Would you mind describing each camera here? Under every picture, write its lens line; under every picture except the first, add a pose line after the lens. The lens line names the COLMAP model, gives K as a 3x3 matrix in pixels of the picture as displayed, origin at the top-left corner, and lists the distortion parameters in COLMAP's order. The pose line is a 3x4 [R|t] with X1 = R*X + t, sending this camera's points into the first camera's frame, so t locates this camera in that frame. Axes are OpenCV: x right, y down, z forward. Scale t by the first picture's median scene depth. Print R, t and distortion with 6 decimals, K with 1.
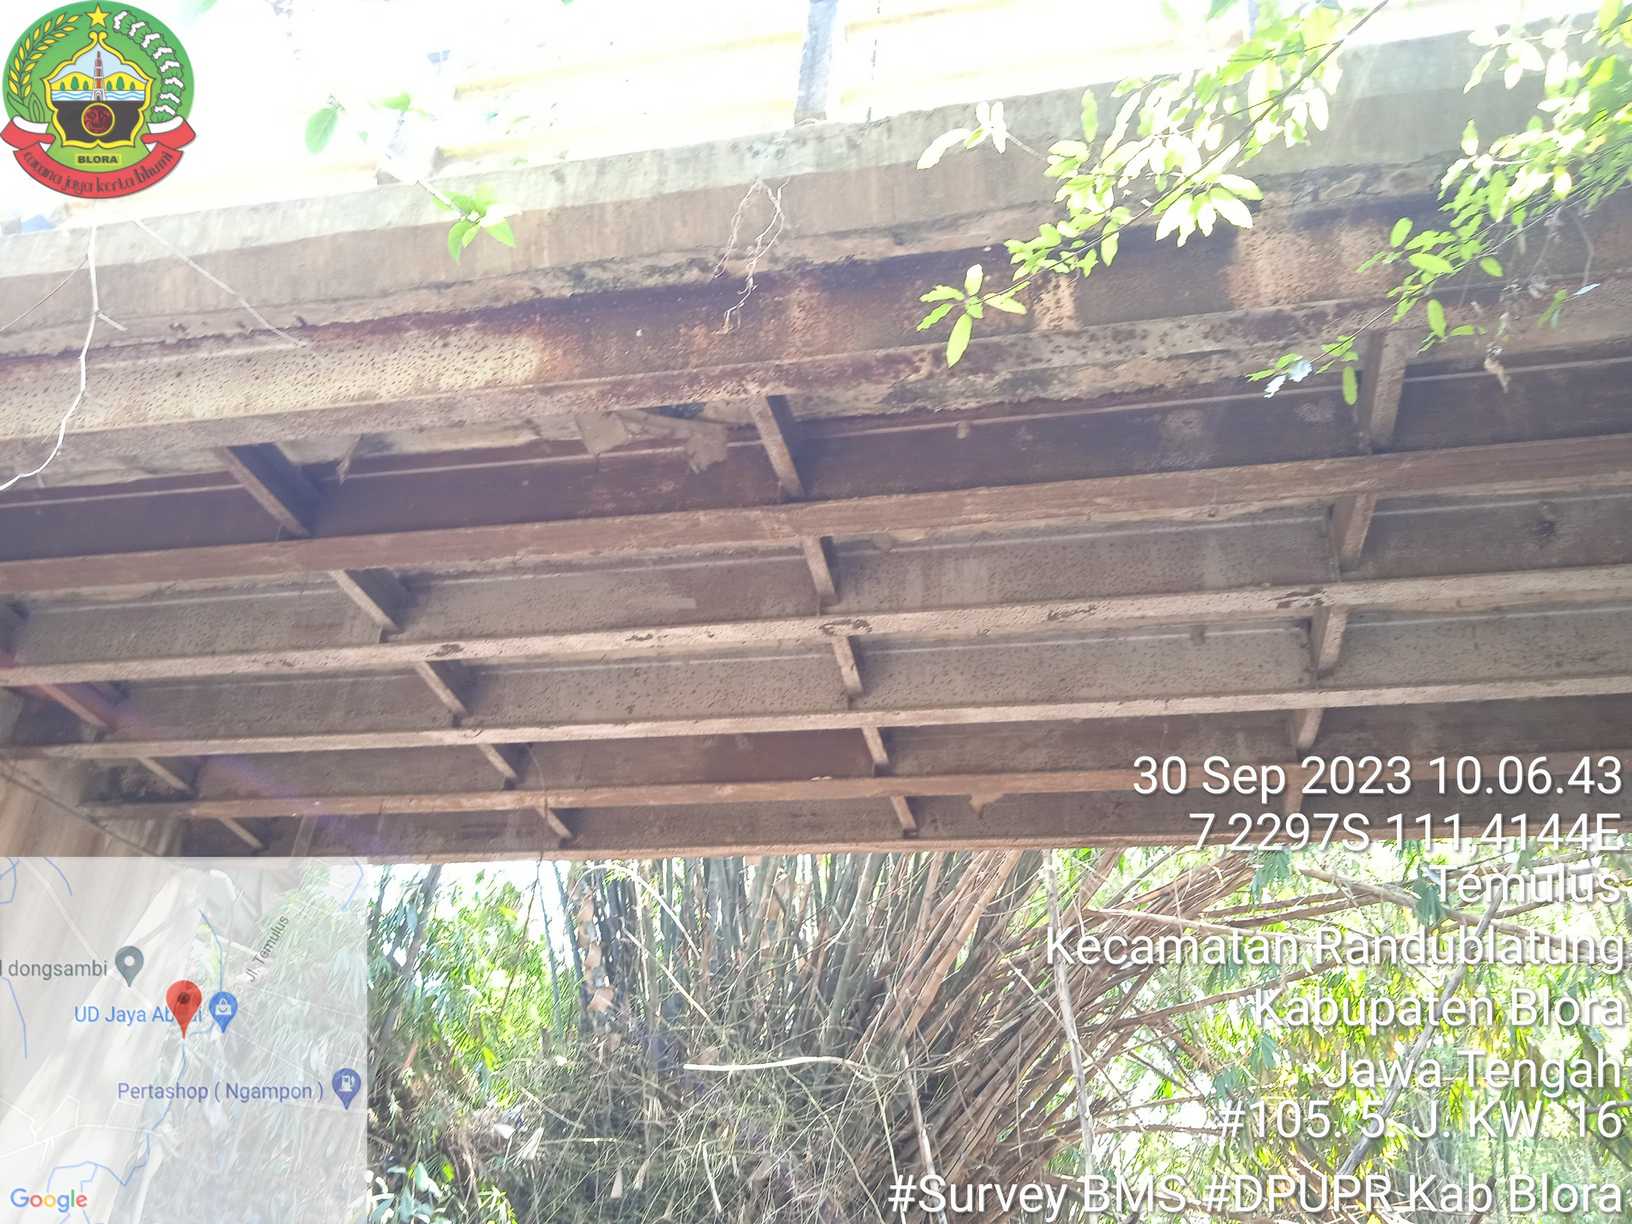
lens RADIAL K [[1361.3, 0, 819.3], [0, 1361.3, 623.9], [0, 0, 1]] dist [0.060882, -0.061267]
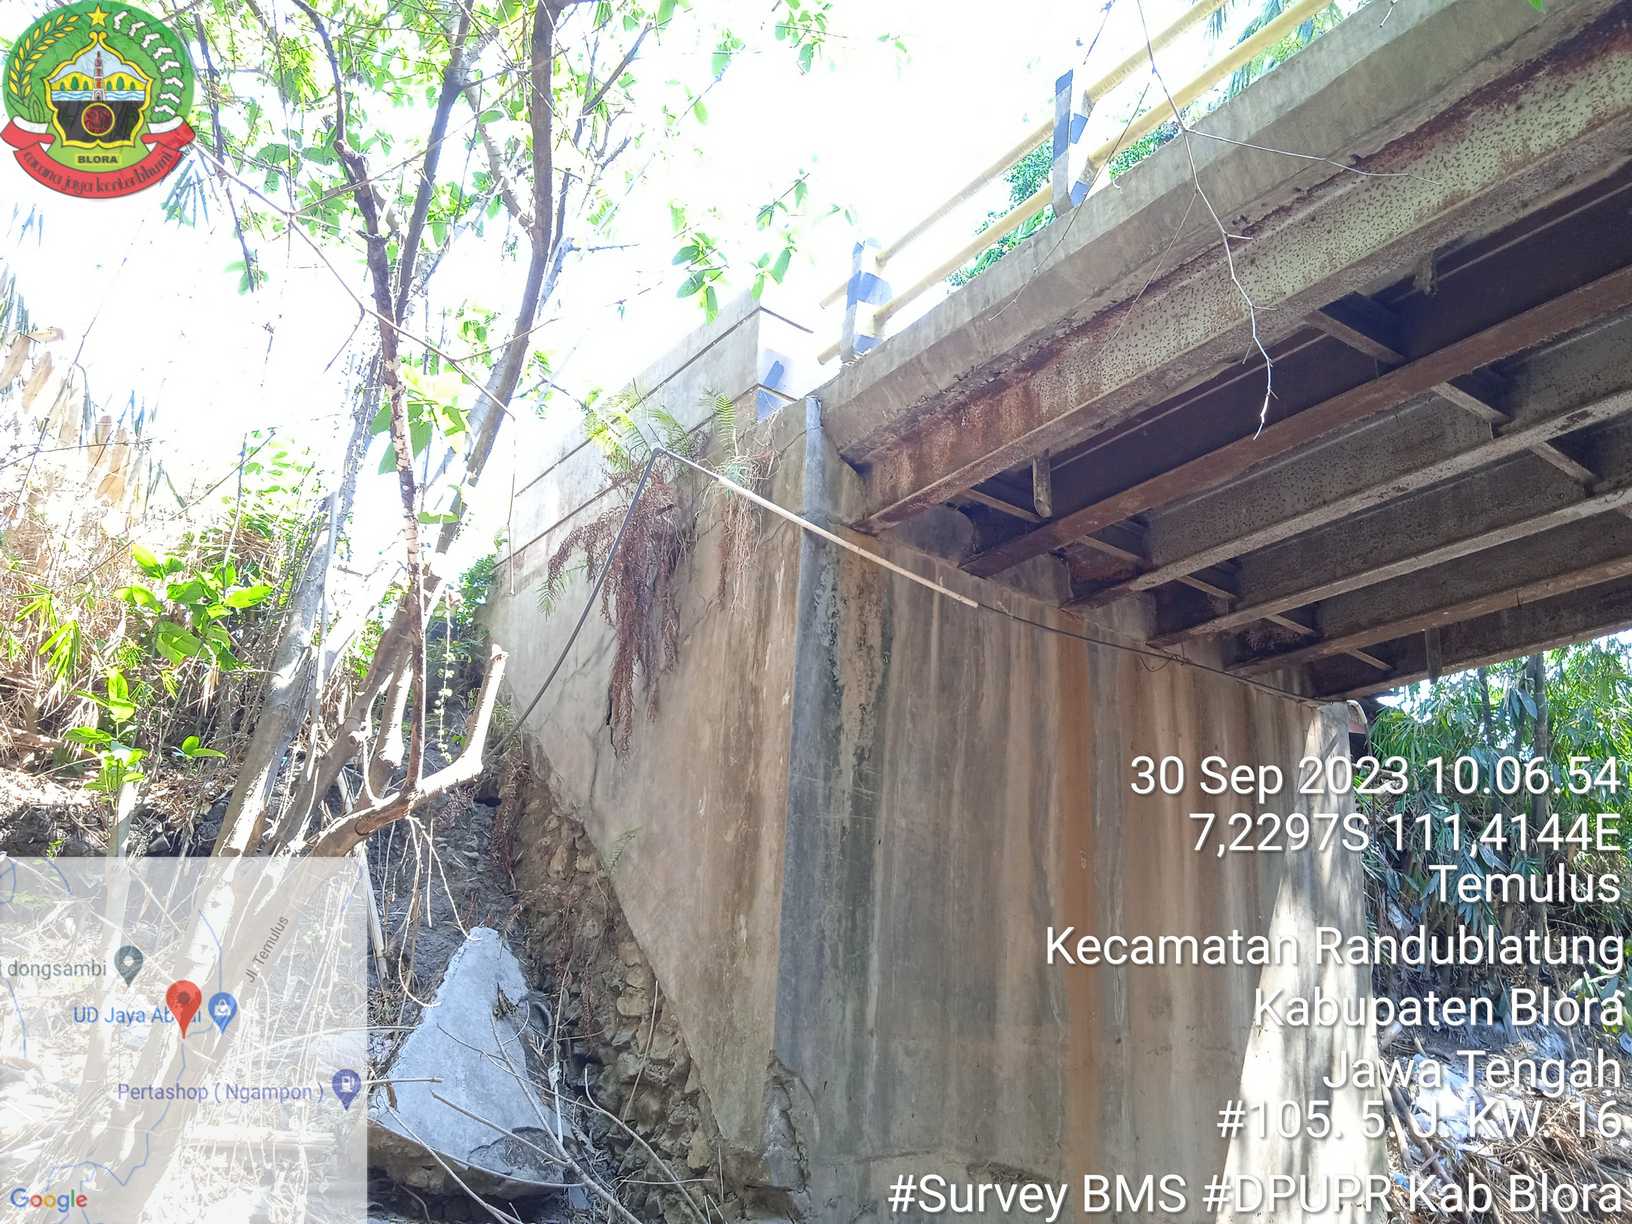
lens RADIAL K [[1361.3, 0, 819.3], [0, 1361.3, 623.9], [0, 0, 1]] dist [0.060882, -0.061267]
pose [[0.747215, -0.264230, -0.609797, -0.116057], [0.342657, 0.939373, 0.012837, -0.038195], [0.569435, -0.218543, 0.792454, -0.071984]]
